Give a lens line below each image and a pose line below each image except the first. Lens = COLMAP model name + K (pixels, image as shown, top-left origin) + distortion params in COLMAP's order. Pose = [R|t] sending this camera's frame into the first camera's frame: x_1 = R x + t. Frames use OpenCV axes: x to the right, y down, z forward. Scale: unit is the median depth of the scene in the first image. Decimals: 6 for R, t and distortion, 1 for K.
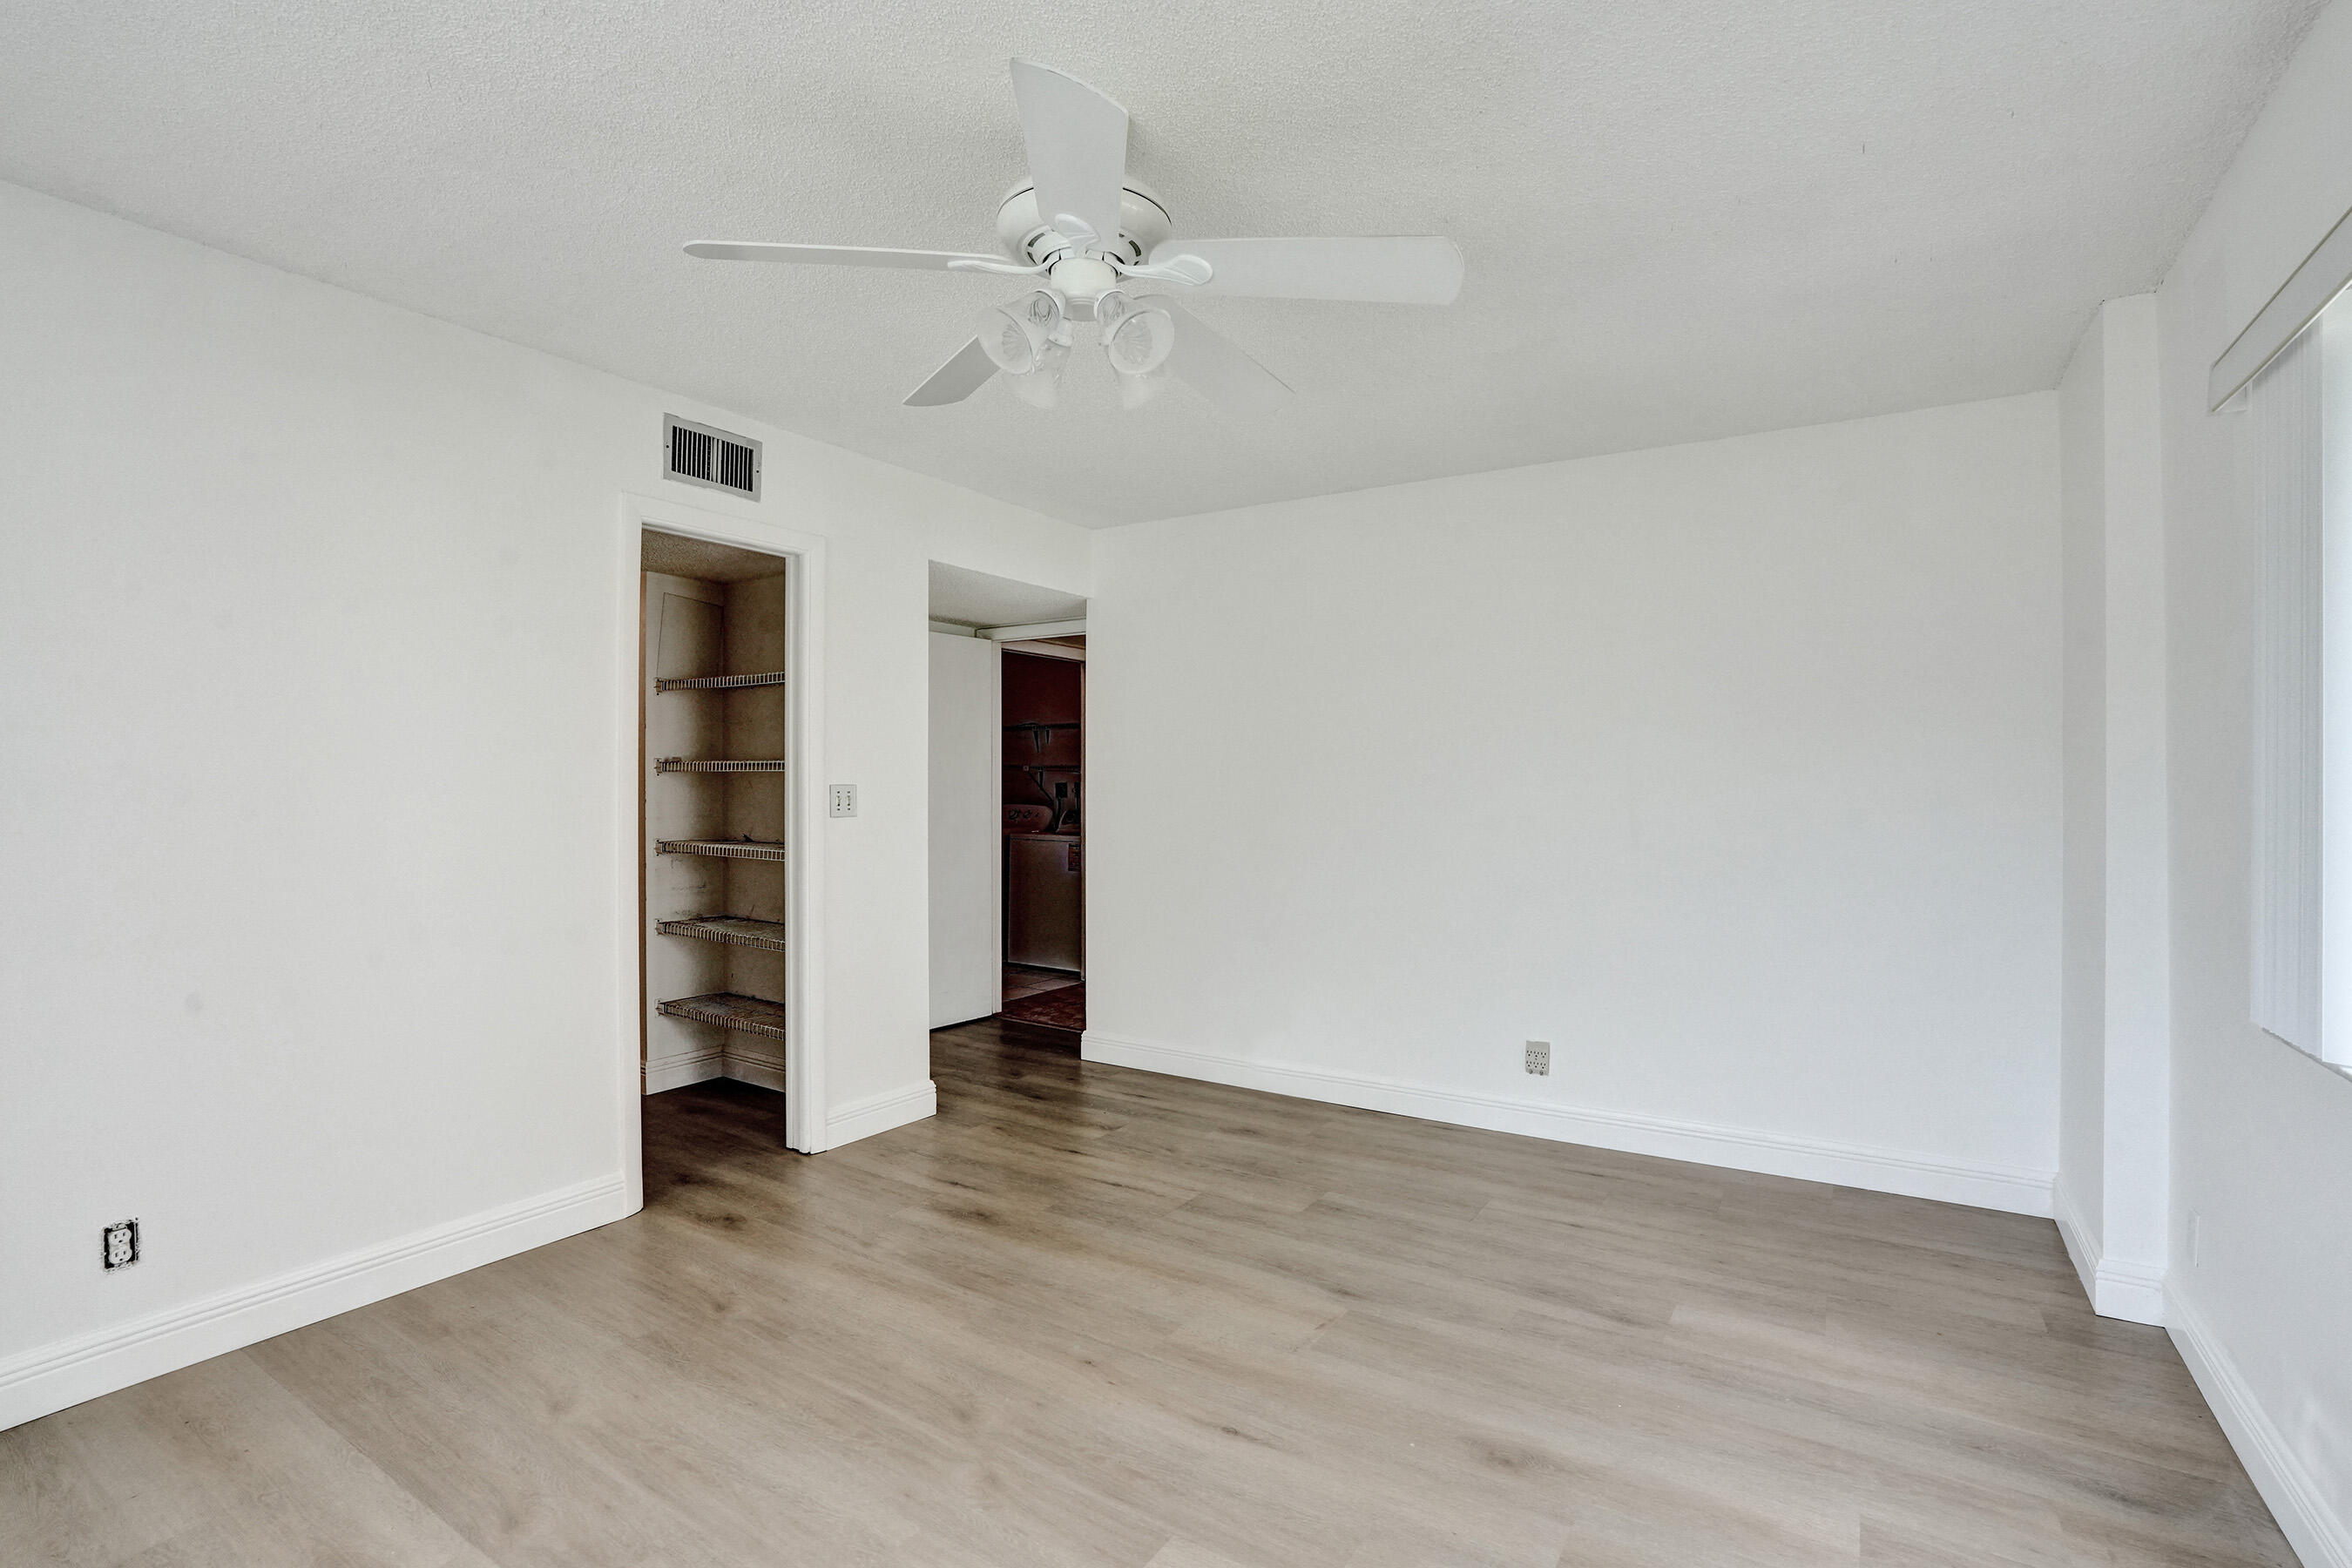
lens RADIAL K [[1100.7, 0, 1174.5], [0, 1100.7, 775.0], [0, 0, 1]] dist [-0.069661, 0.029513]
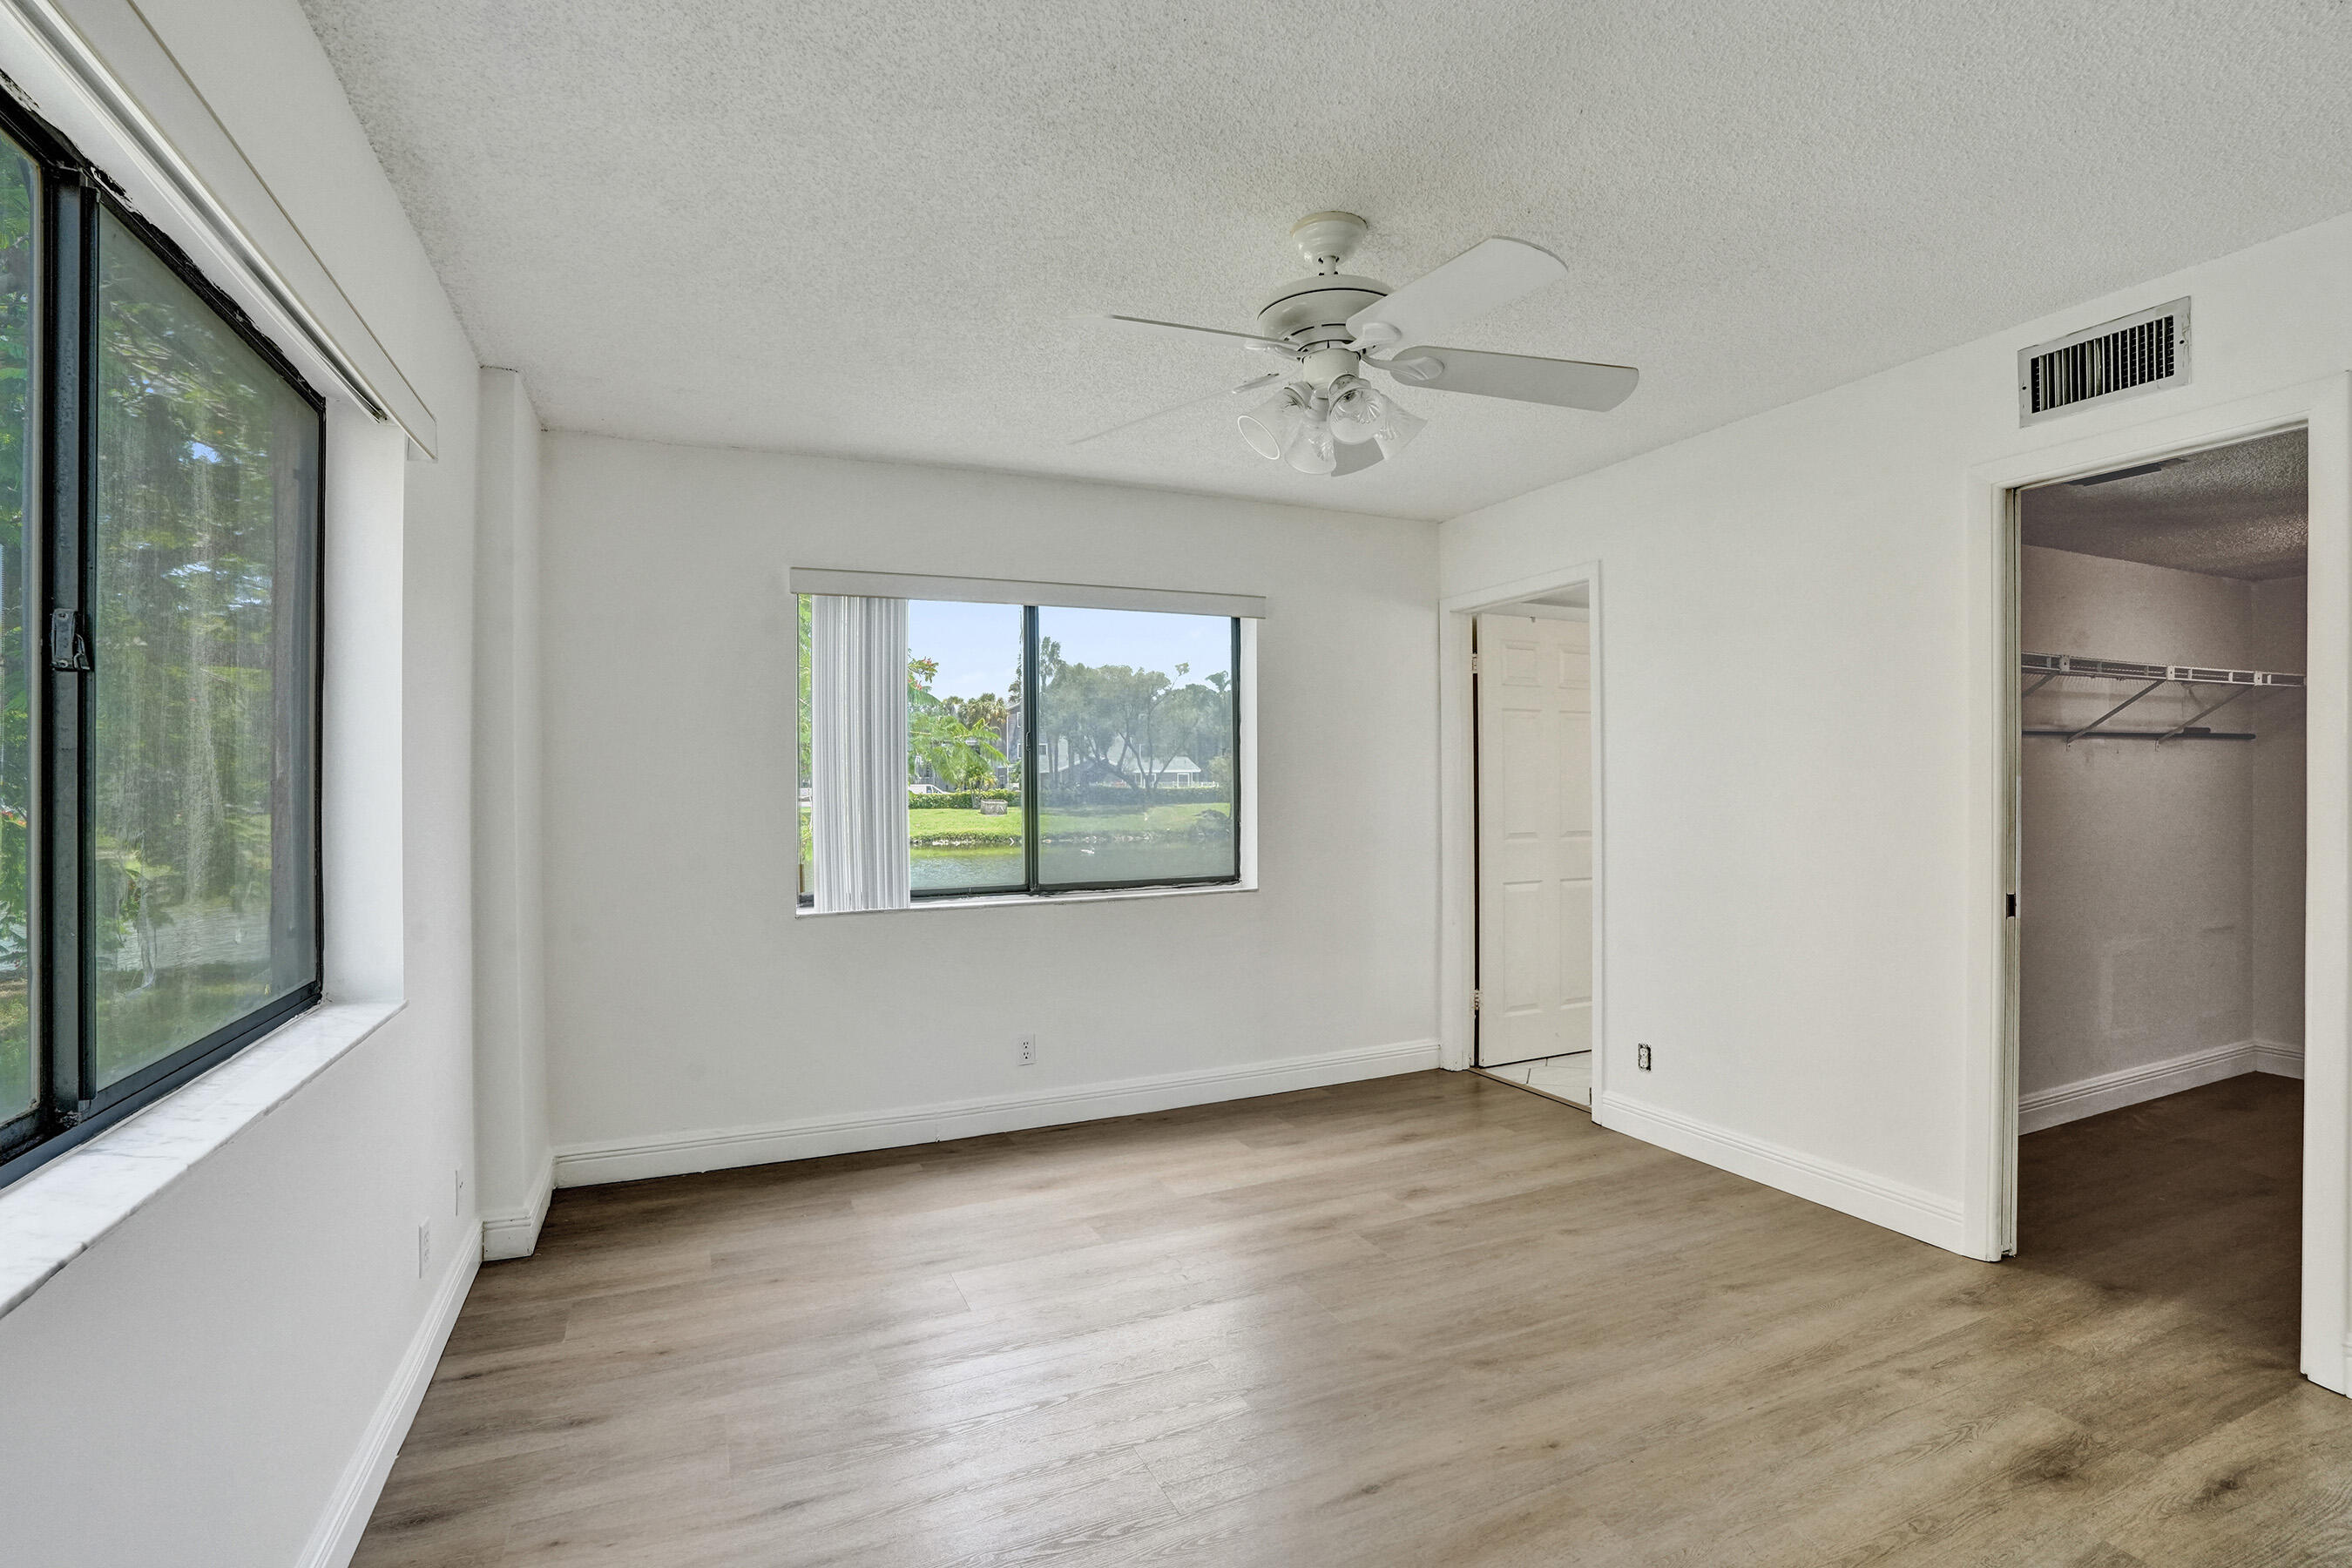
lens RADIAL K [[1100.7, 0, 1174.5], [0, 1100.7, 775.0], [0, 0, 1]] dist [-0.069661, 0.029513]
pose [[-0.547756, -0.009569, -0.836583, 0.783243], [0.012261, 0.999735, -0.019462, 0.010901], [0.836548, -0.020918, -0.547494, 1.172930]]
